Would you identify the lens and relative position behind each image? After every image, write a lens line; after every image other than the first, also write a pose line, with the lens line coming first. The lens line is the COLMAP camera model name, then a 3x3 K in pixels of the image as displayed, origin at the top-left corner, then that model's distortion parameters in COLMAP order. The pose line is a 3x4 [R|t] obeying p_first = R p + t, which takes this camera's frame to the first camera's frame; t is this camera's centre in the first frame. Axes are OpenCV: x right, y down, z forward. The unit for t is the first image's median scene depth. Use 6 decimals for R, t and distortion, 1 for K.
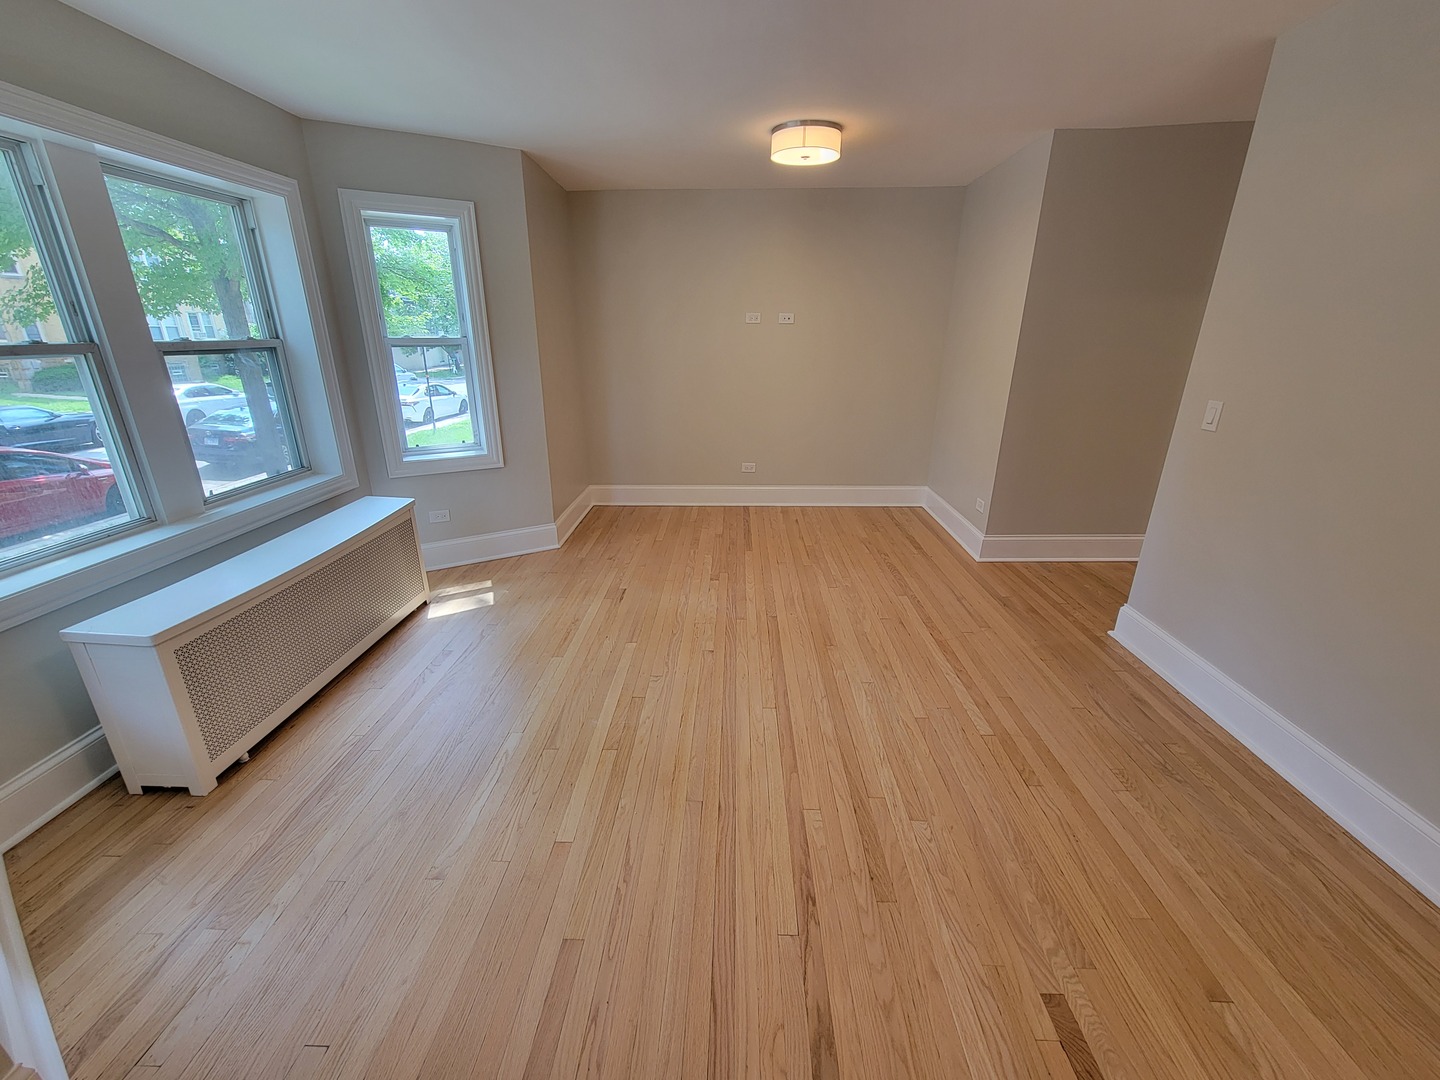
lens RADIAL K [[591.6, 0, 716.2], [0, 591.6, 541.1], [0, 0, 1]] dist [-0.001382, 0.000736]
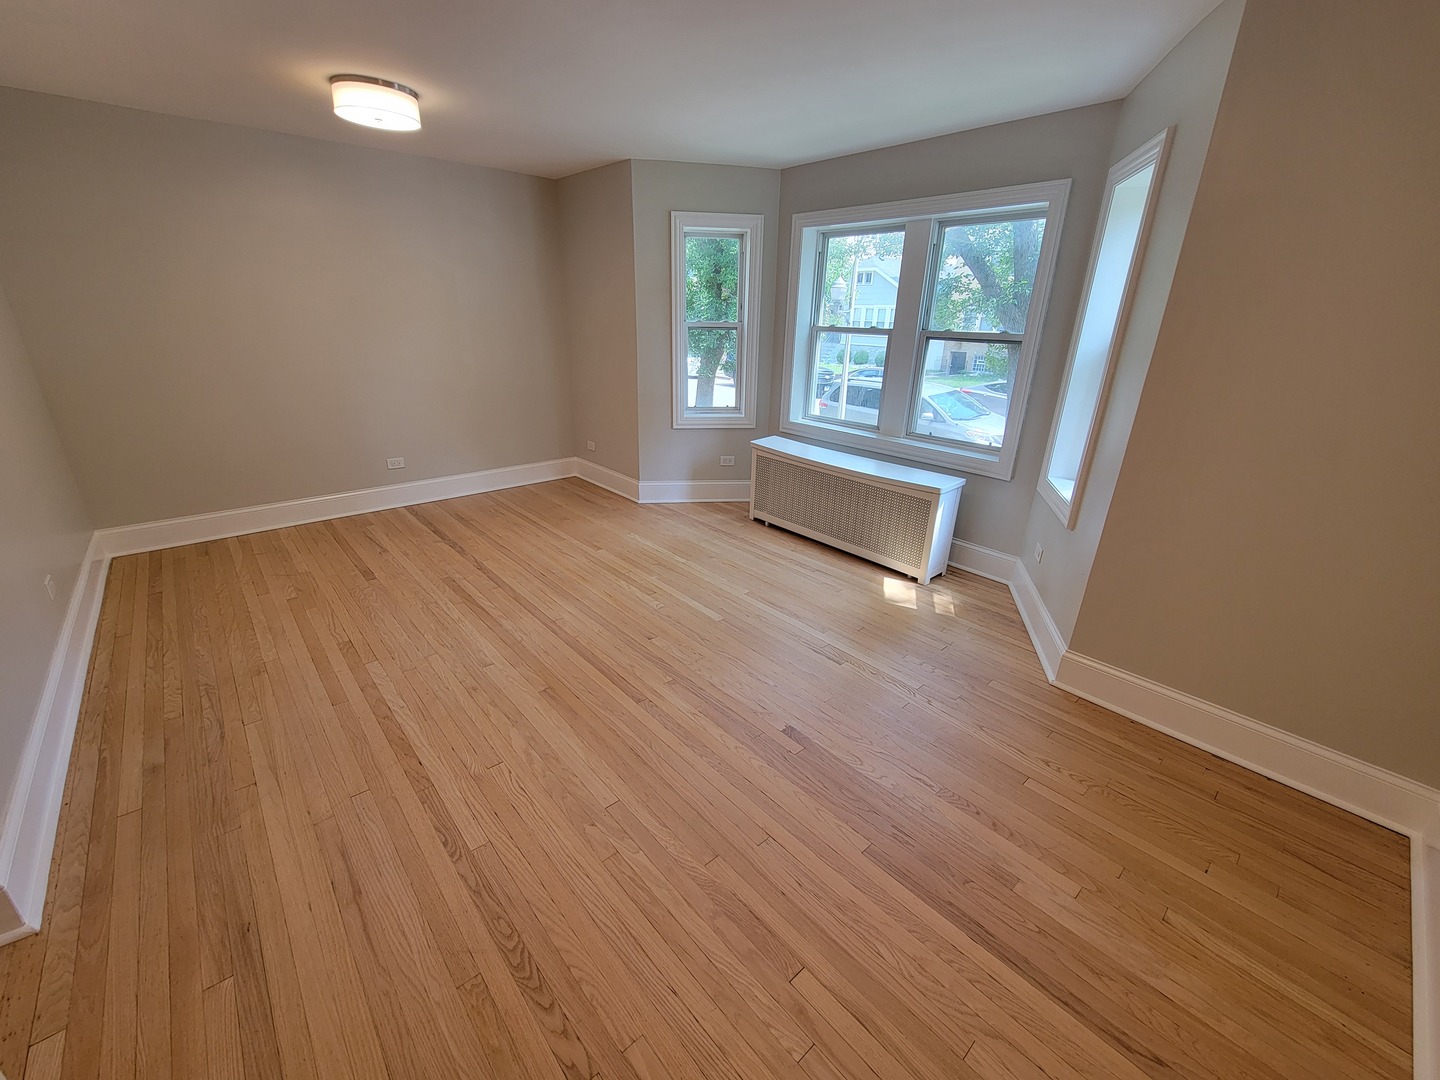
lens RADIAL K [[591.6, 0, 716.2], [0, 591.6, 541.1], [0, 0, 1]] dist [-0.001382, 0.000736]
pose [[-0.728114, 0.228445, -0.646269, 0.498657], [-0.255015, 0.784872, 0.564750, -0.514812], [0.636253, 0.576011, -0.513219, 1.422699]]
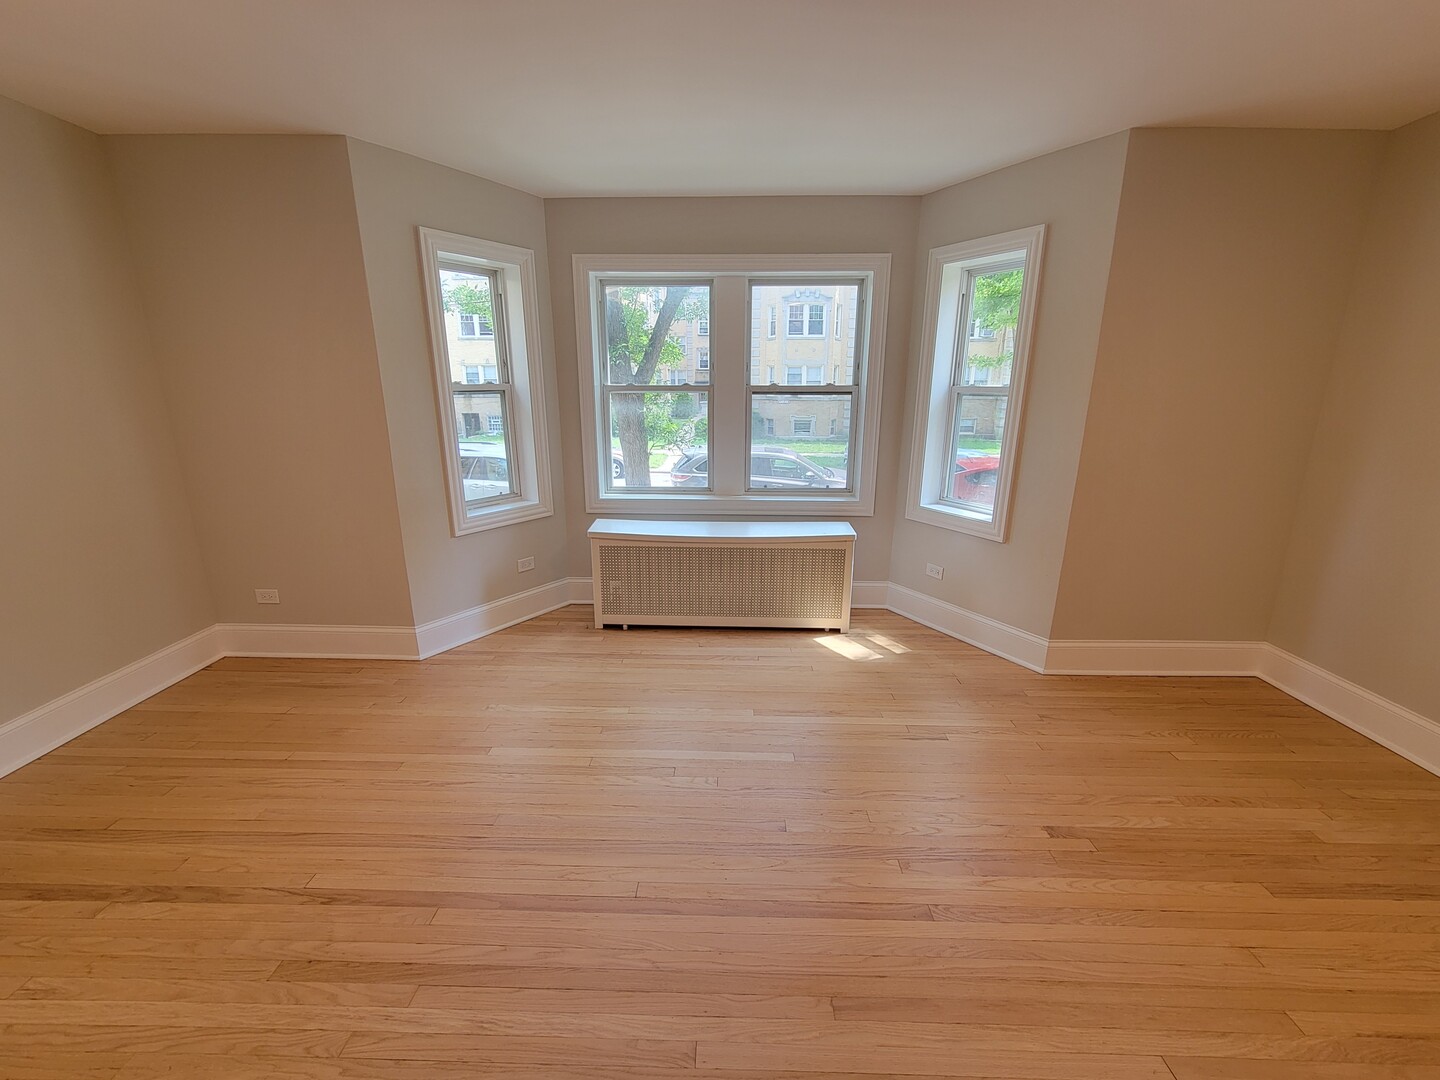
lens RADIAL K [[596.1, 0, 717.9], [0, 596.1, 541.5], [0, 0, 1]] dist [-0.001615, 0.000903]
pose [[0.008663, 0.254767, -0.966964, 0.547629], [-0.340232, 0.910057, 0.236725, -0.242530], [0.940301, 0.326942, 0.094564, 0.719594]]
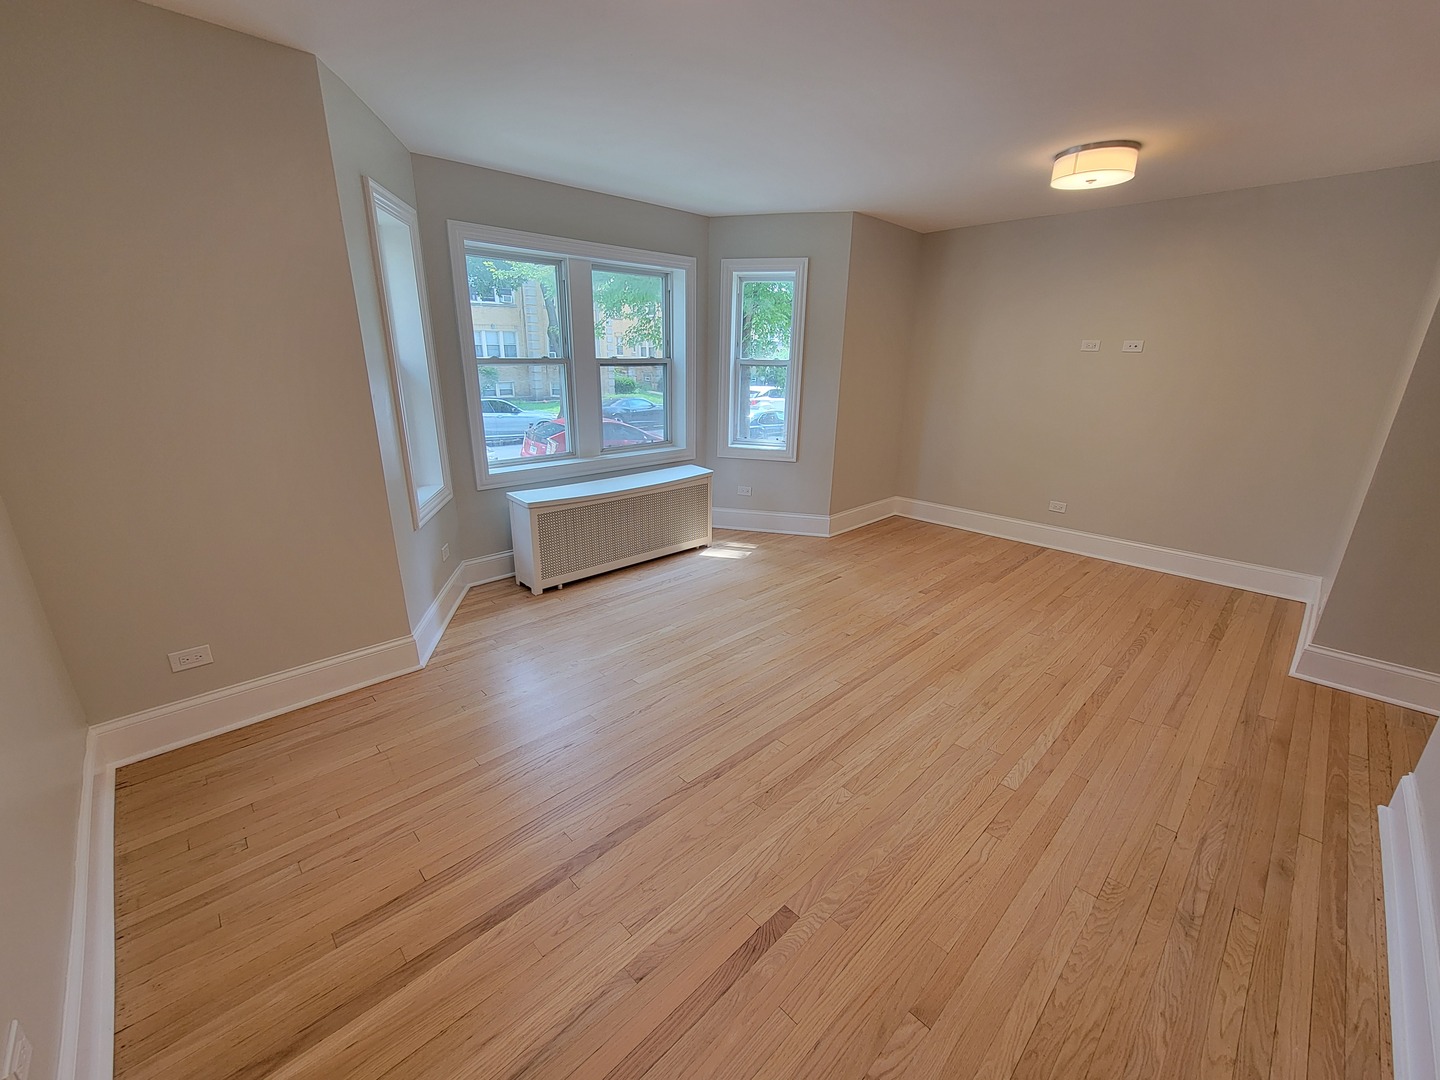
lens RADIAL K [[590.4, 0, 717.1], [0, 590.4, 540.9], [0, 0, 1]] dist [-0.003082, 0.000984]
pose [[0.717595, 0.221810, -0.660195, 0.497225], [-0.246685, 0.967424, 0.056899, 0.008444], [0.651309, 0.122030, 0.748936, -0.034449]]
